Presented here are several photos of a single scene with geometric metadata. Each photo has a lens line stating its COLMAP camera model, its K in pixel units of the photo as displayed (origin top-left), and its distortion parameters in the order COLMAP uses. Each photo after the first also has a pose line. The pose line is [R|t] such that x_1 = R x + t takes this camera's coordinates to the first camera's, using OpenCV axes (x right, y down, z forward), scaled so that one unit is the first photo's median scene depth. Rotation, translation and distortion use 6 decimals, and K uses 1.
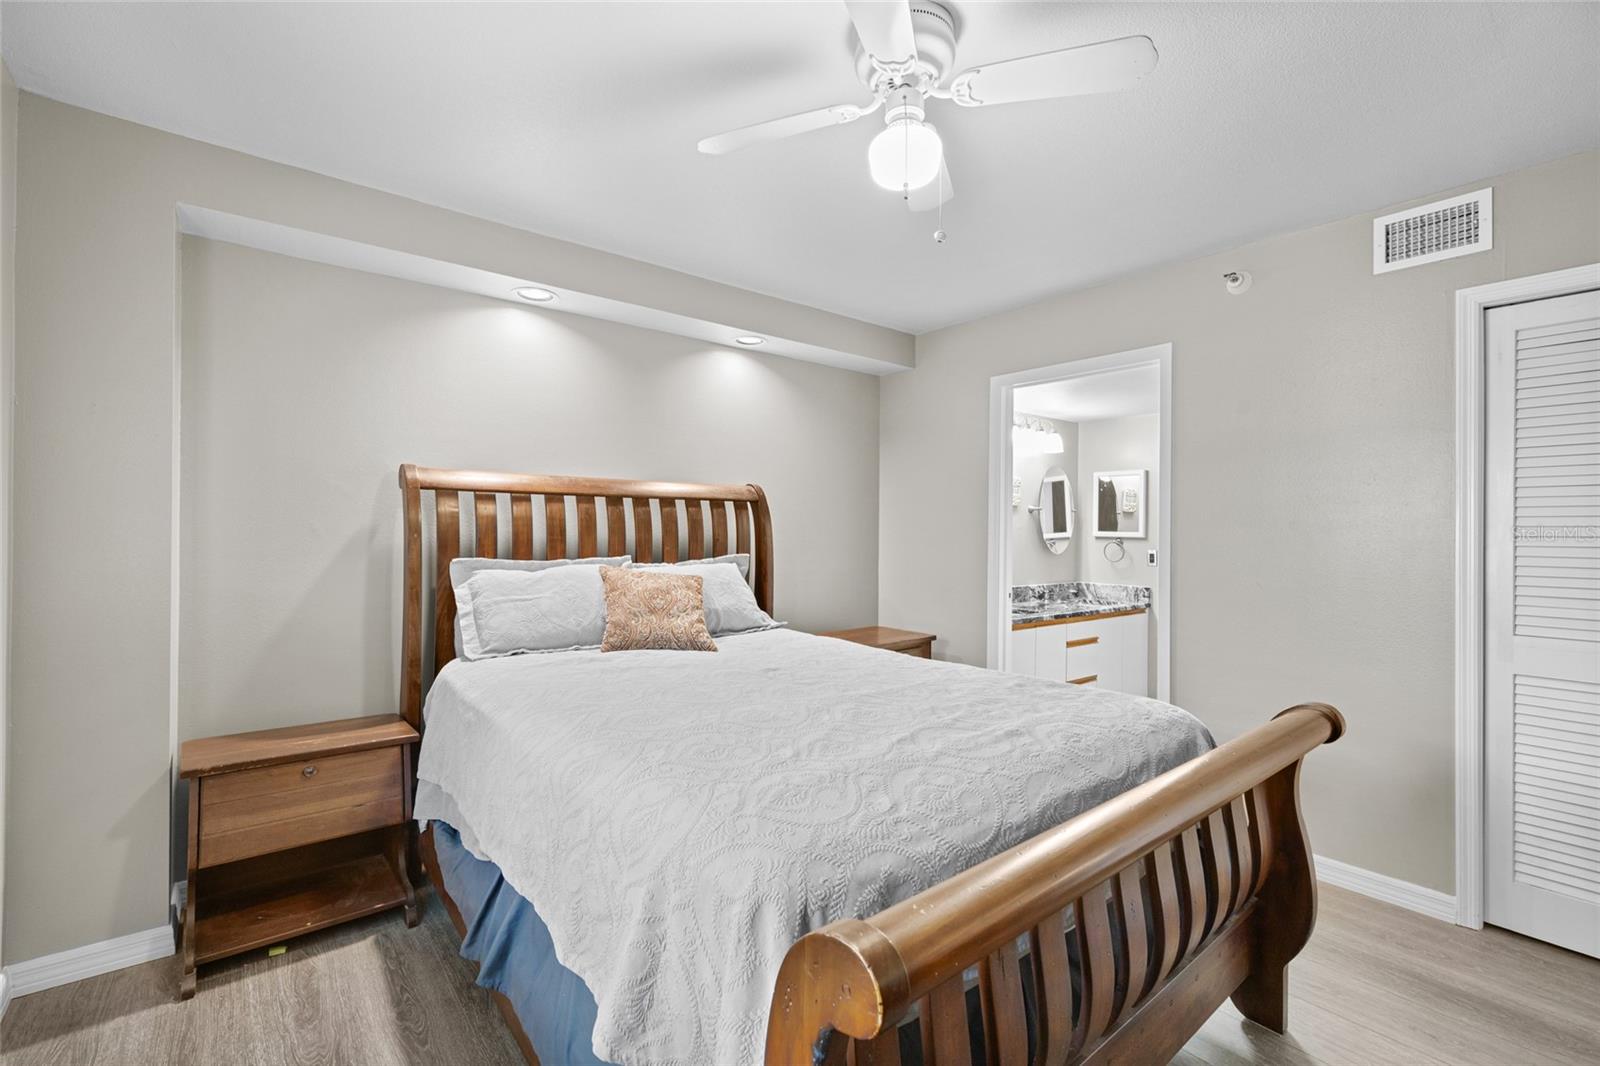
lens RADIAL K [[696.0, 0, 794.2], [0, 696.0, 532.2], [0, 0, 1]] dist [0.000926, 0.000001]
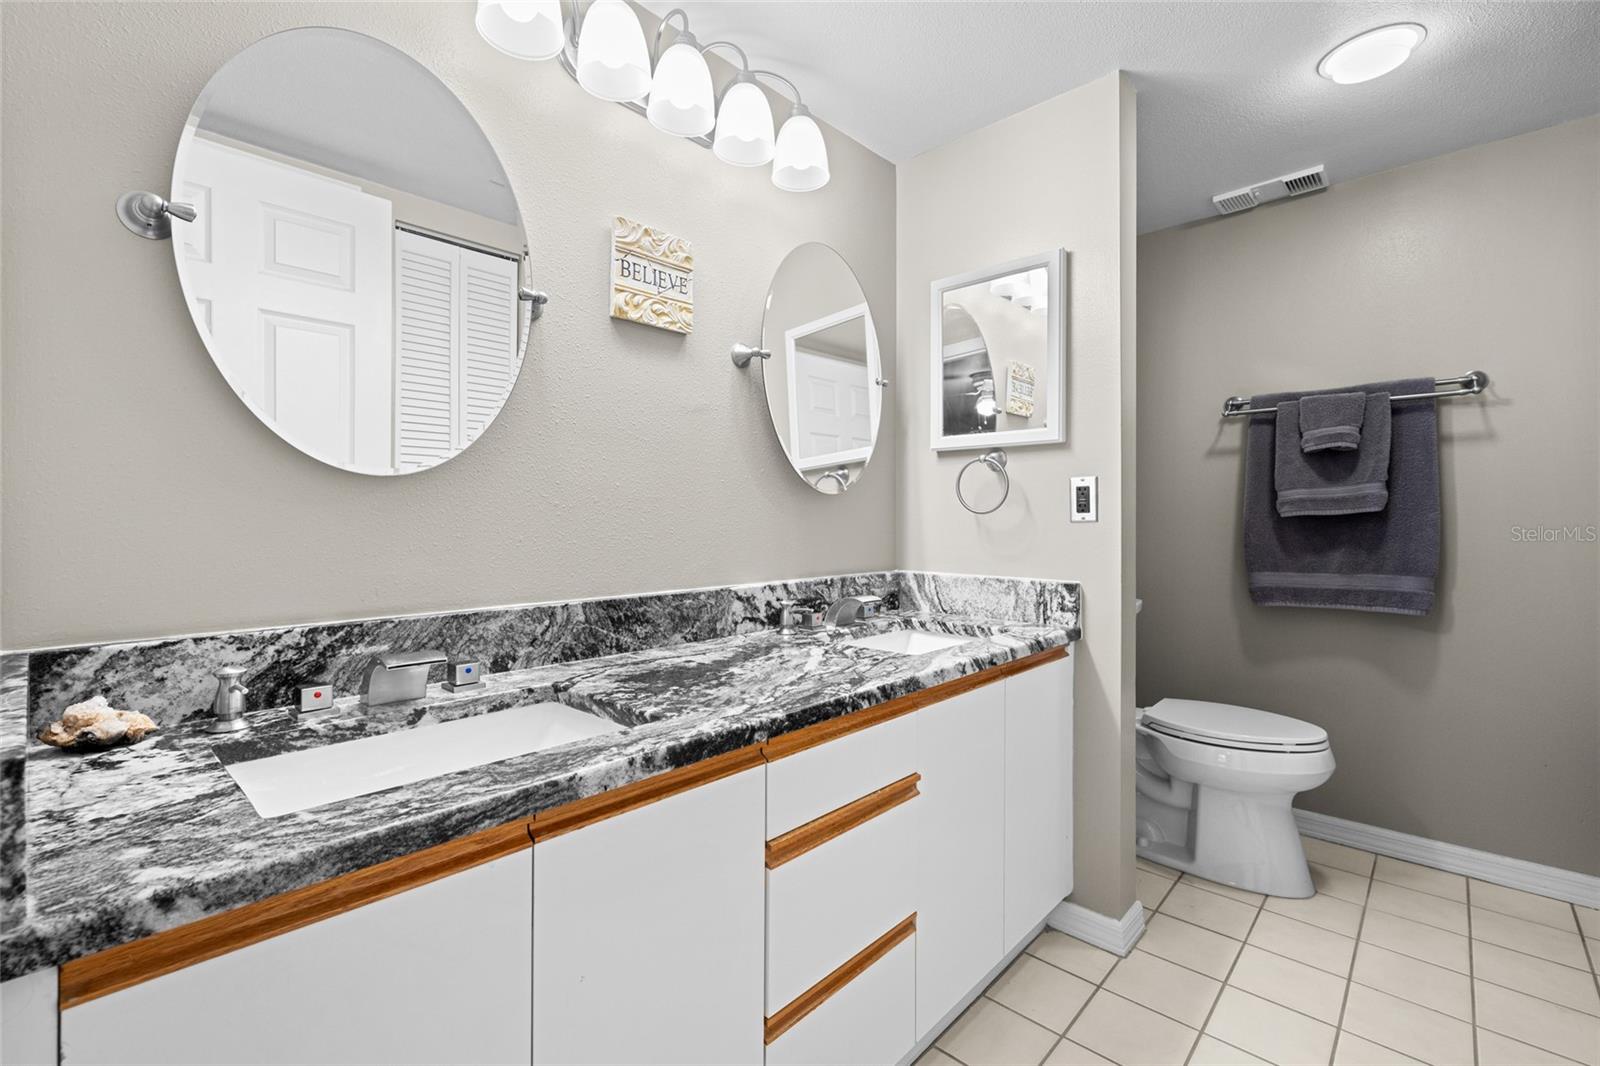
lens RADIAL K [[696.0, 0, 801.1], [0, 696.0, 525.9], [0, 0, 1]] dist [0.000926, 0.000001]
pose [[0.989489, -0.013503, 0.143974, 0.321136], [0.012615, 0.999895, 0.007085, 0.046072], [-0.144054, -0.005194, 0.989556, 0.669842]]
